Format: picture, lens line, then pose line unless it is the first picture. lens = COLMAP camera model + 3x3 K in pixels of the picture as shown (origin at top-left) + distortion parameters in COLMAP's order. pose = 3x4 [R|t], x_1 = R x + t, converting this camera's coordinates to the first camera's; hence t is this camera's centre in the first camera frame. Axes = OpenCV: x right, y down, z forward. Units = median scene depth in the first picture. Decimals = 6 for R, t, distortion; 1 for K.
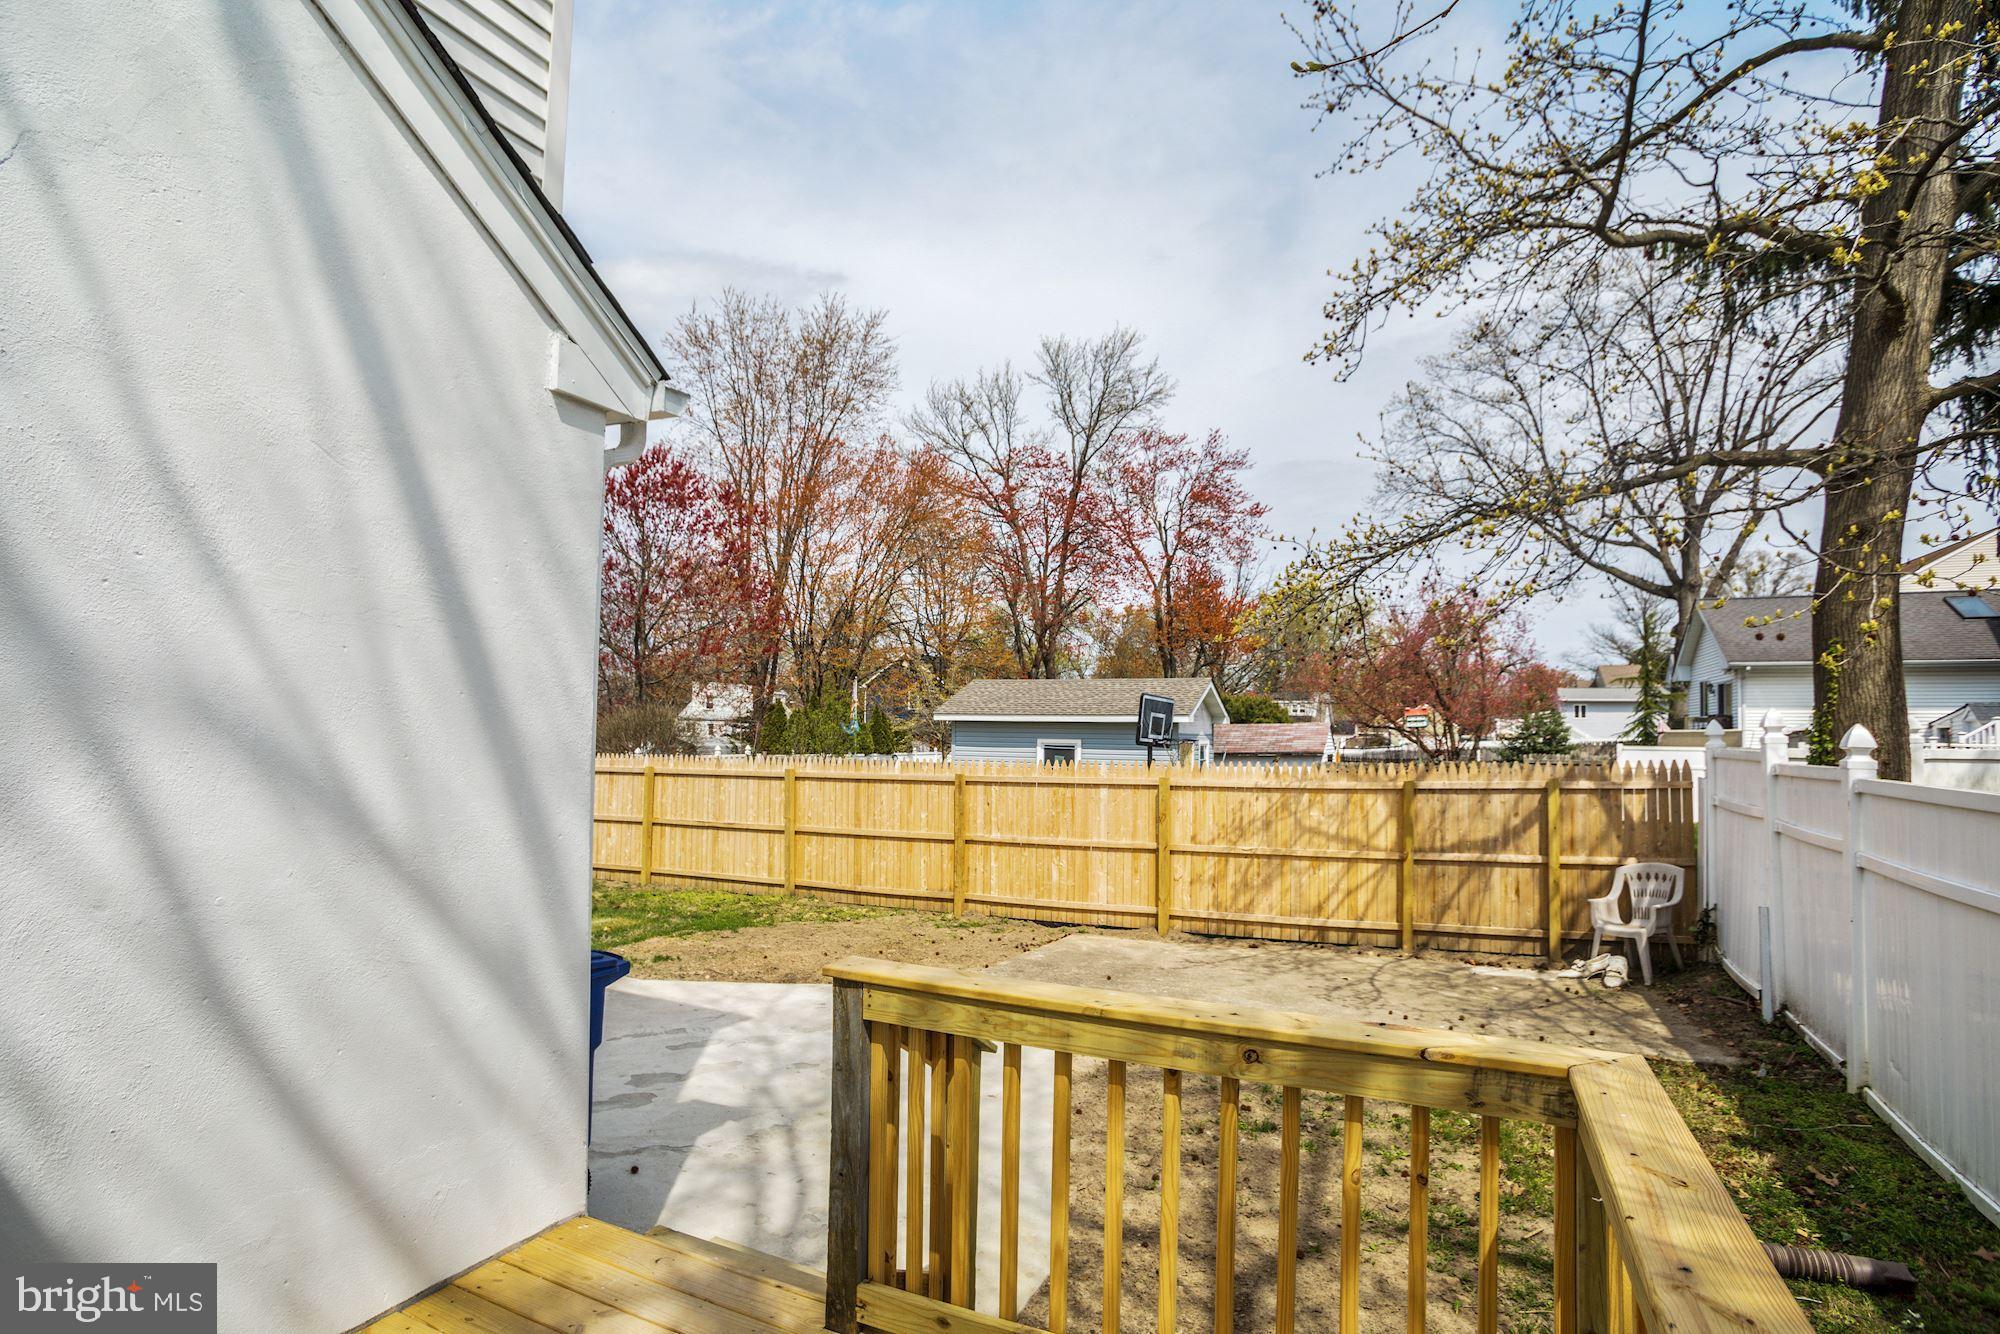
lens RADIAL K [[987.1, 0, 1025.1], [0, 987.1, 671.1], [0, 0, 1]] dist [-0.039267, 0.001090]
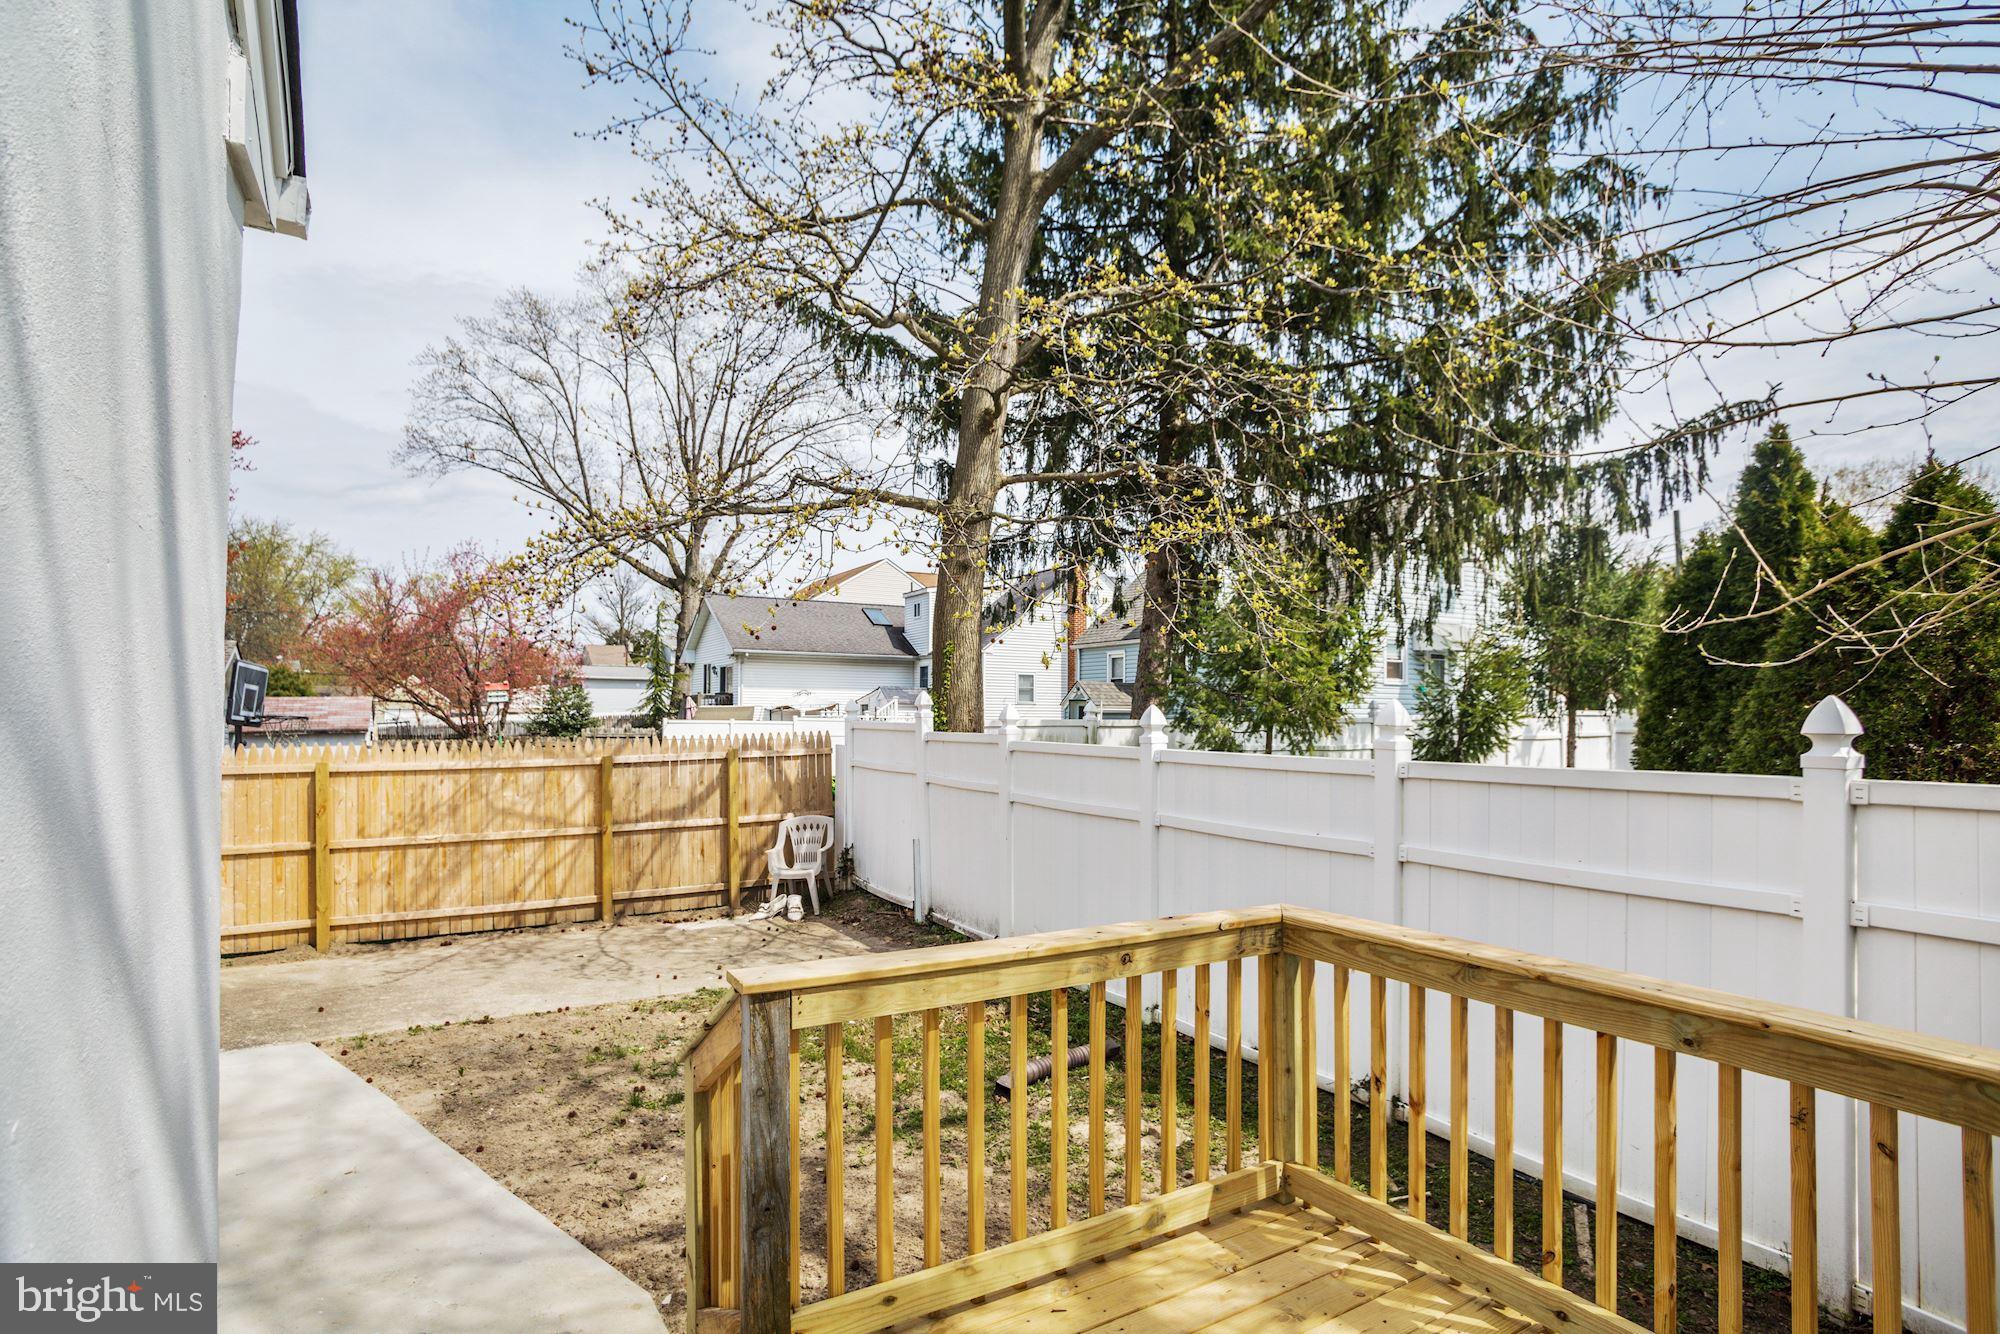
lens RADIAL K [[994.1, 0, 980.4], [0, 994.1, 670.4], [0, 0, 1]] dist [-0.082916, 0.037539]
pose [[0.587706, 0.028335, 0.808578, -0.210082], [-0.049168, 0.998790, 0.000736, 0.003031], [-0.807579, -0.040188, 0.588388, 0.086628]]
